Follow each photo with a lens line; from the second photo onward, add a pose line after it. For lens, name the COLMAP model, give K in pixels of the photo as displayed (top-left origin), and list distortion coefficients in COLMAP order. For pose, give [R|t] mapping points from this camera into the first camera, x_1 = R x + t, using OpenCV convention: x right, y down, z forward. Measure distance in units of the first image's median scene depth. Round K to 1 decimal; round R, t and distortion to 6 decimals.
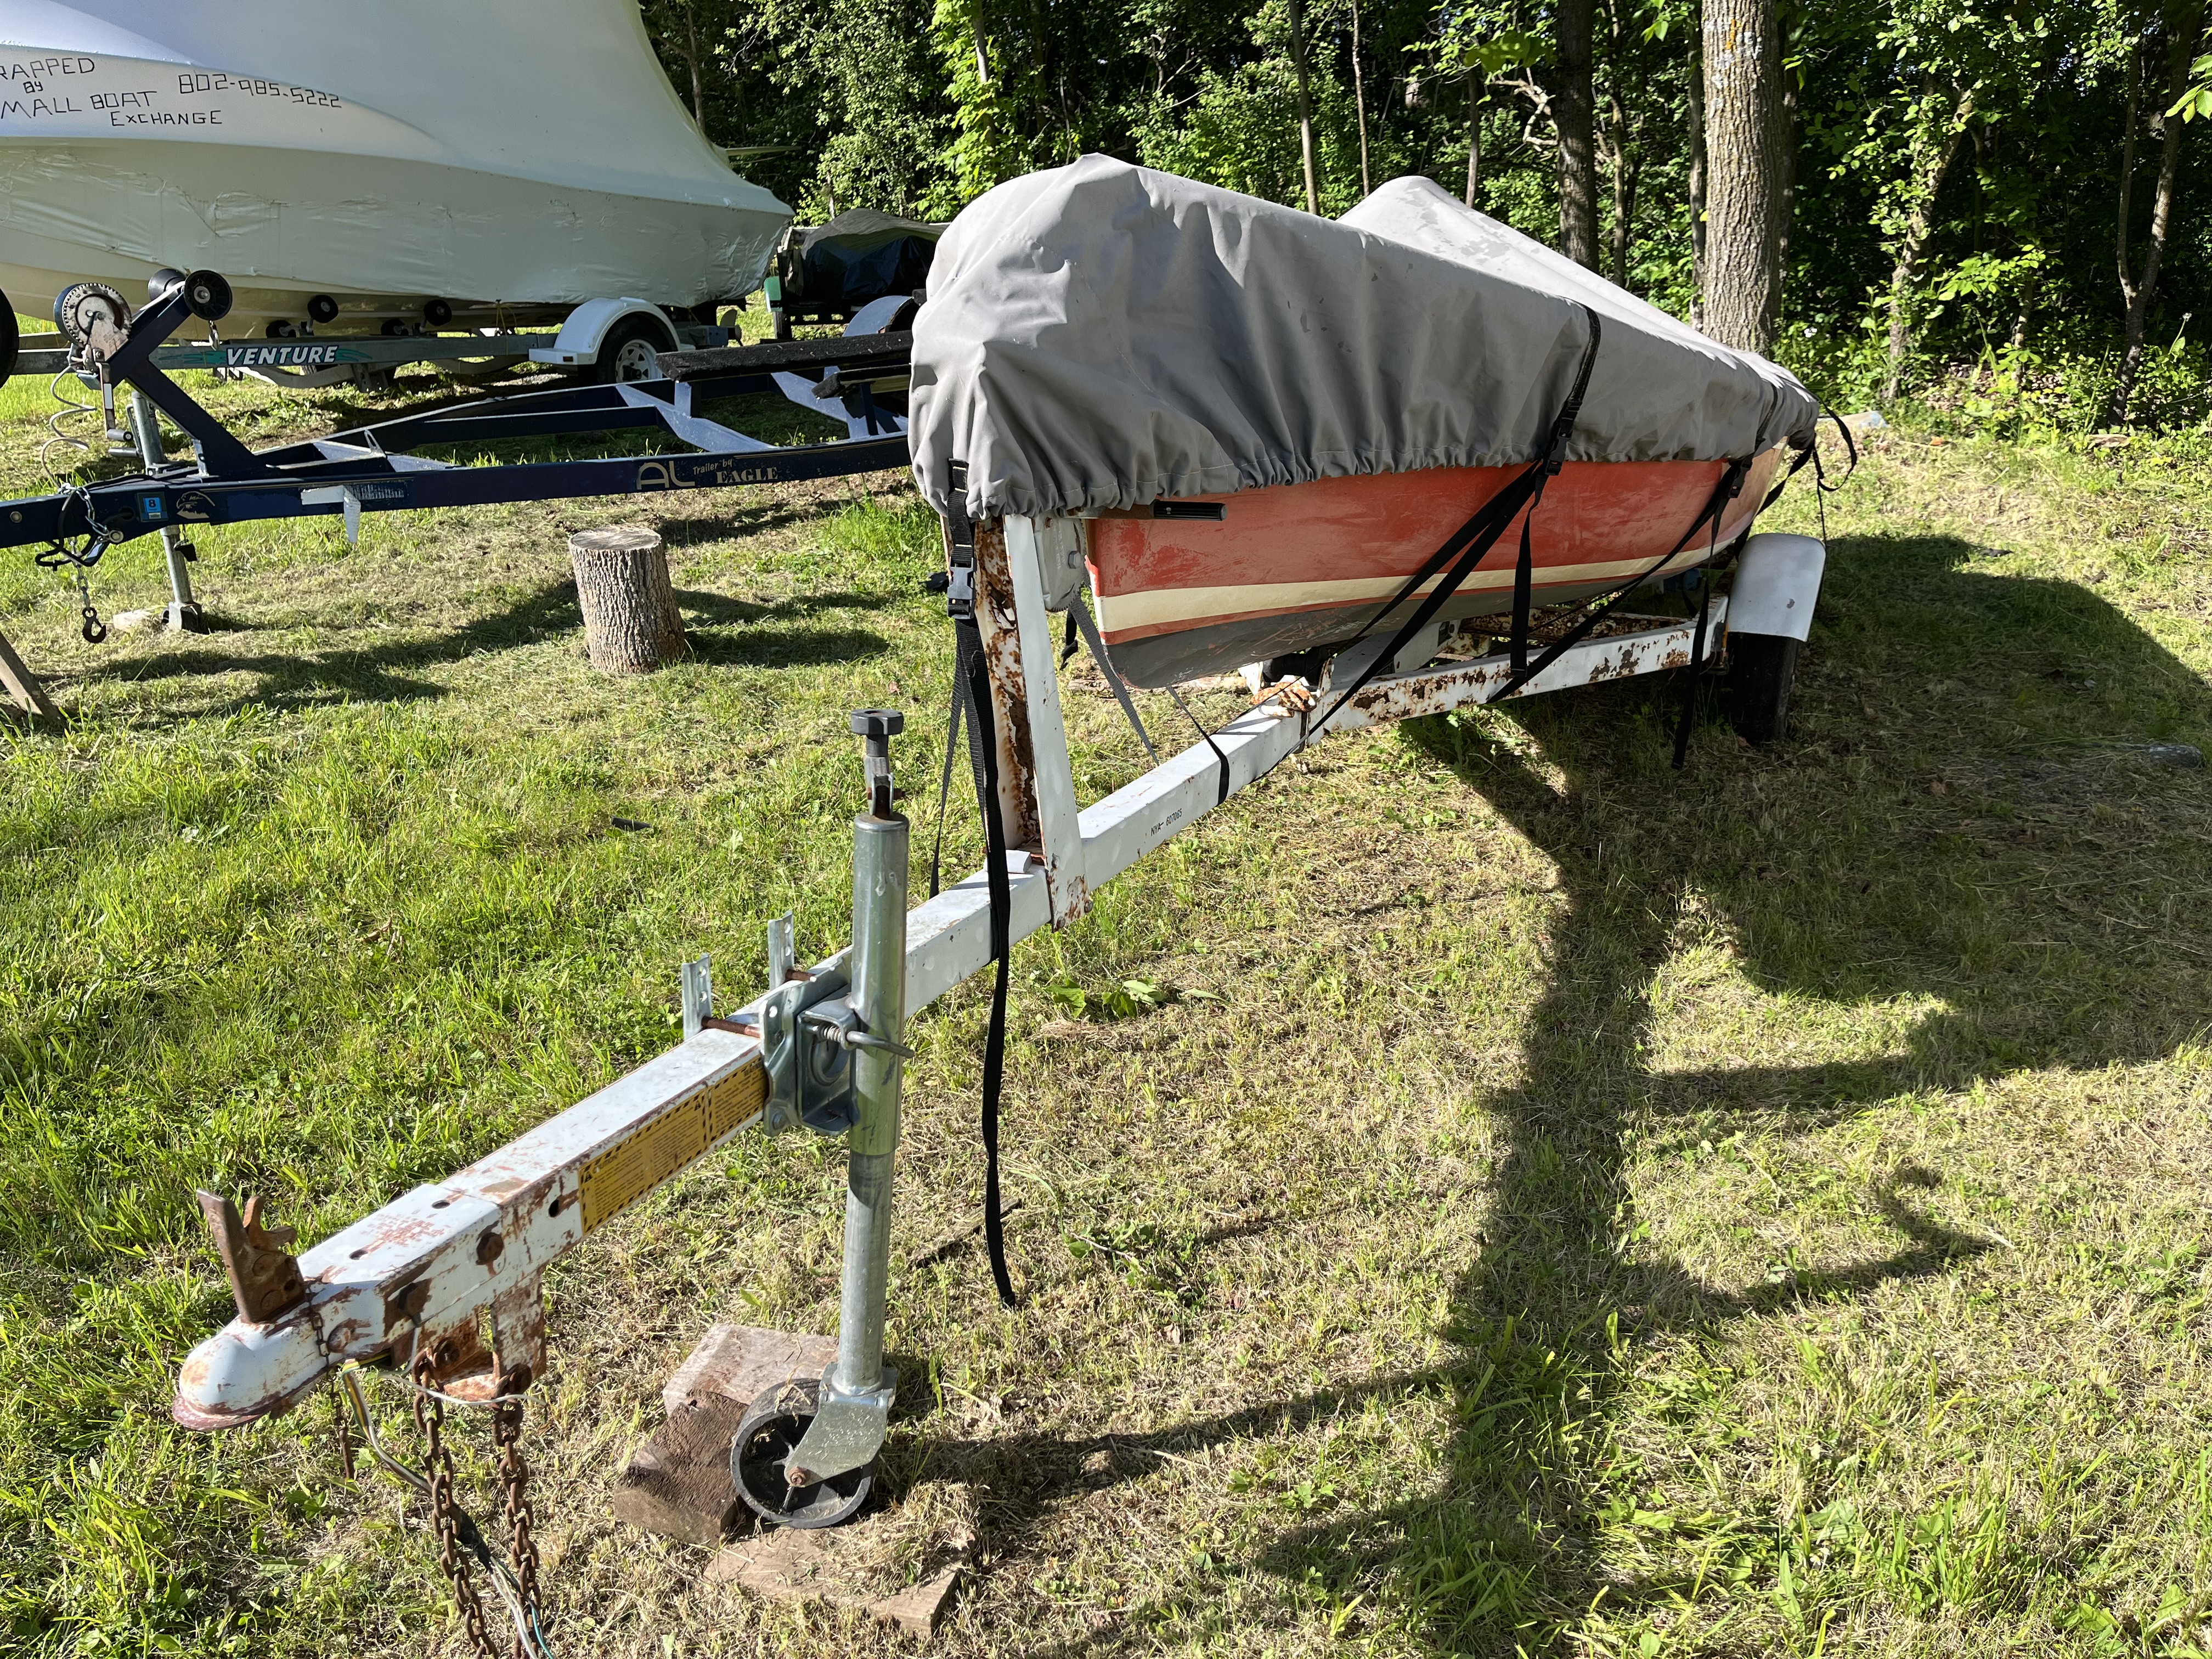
lens RADIAL K [[1688.9, 0, 1110.3], [0, 1688.9, 833.3], [0, 0, 1]] dist [-0.007304, -0.005289]
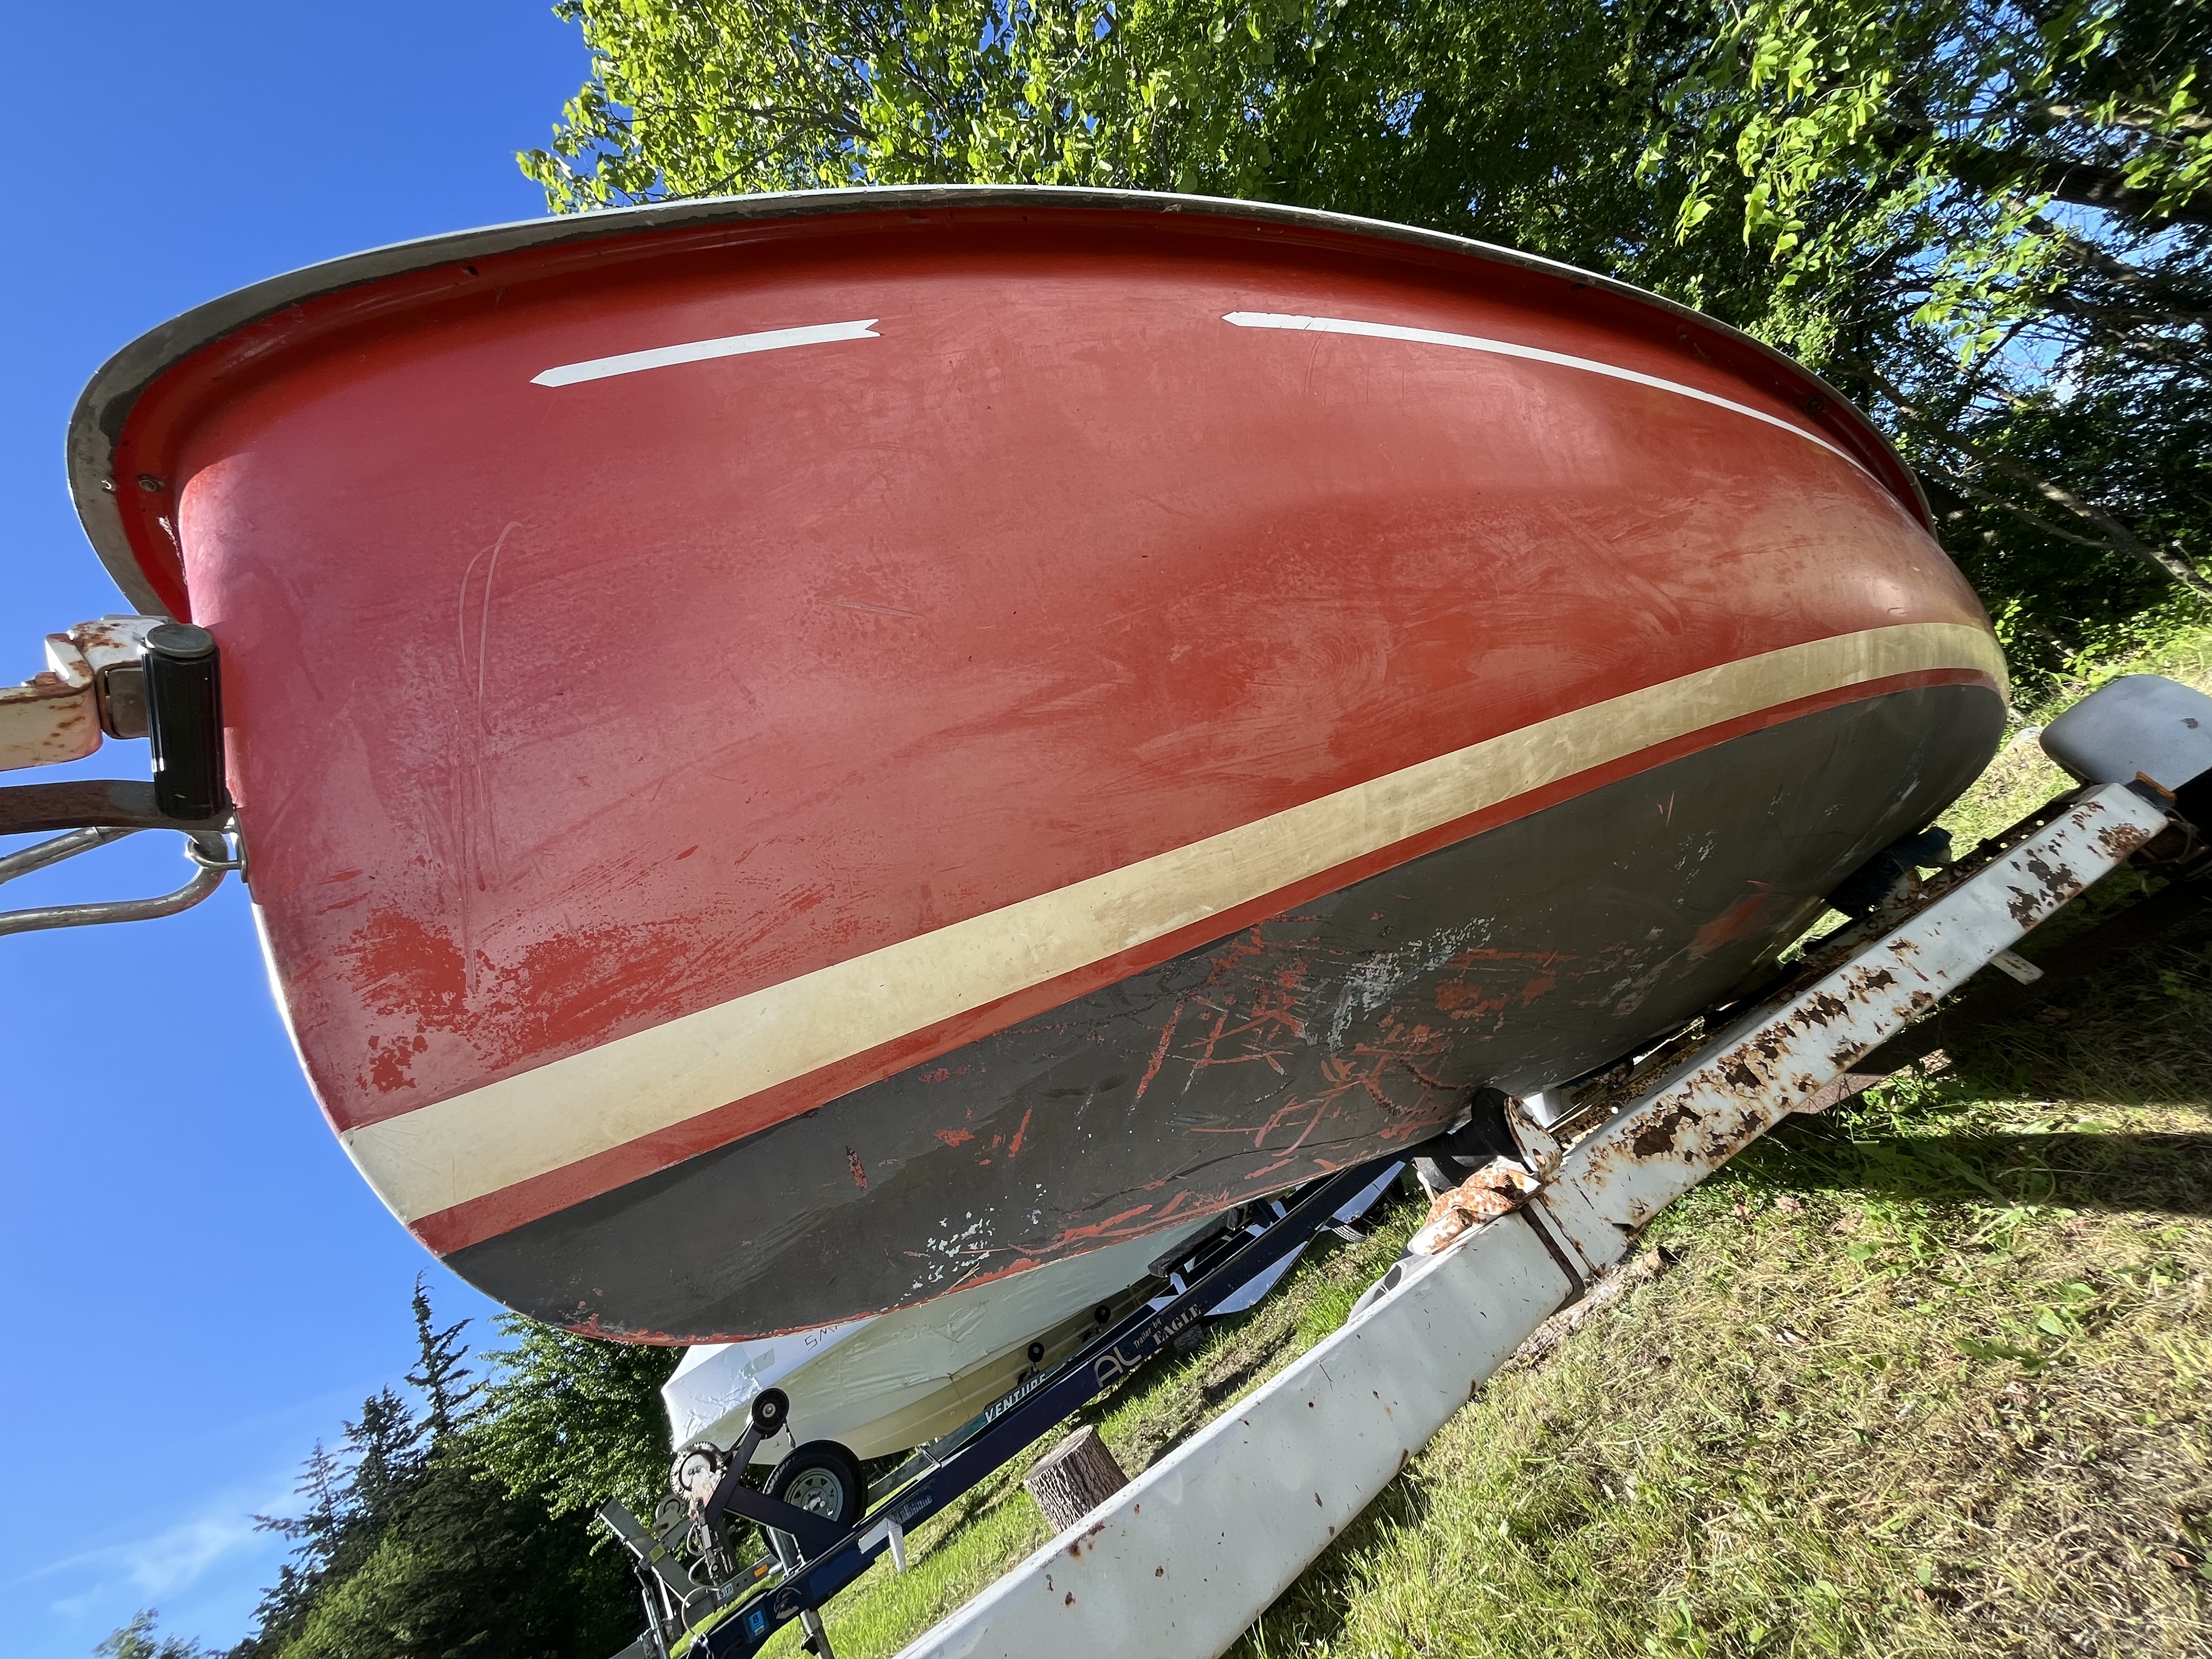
lens RADIAL K [[896.2, 0, 1101.2], [0, 896.2, 847.0], [0, 0, 1]] dist [-0.000032, 0.000002]
pose [[0.748015, -0.635475, -0.191427, 0.093209], [0.341802, 0.616102, -0.709640, 0.004679], [0.568898, 0.465391, 0.678061, 0.463471]]
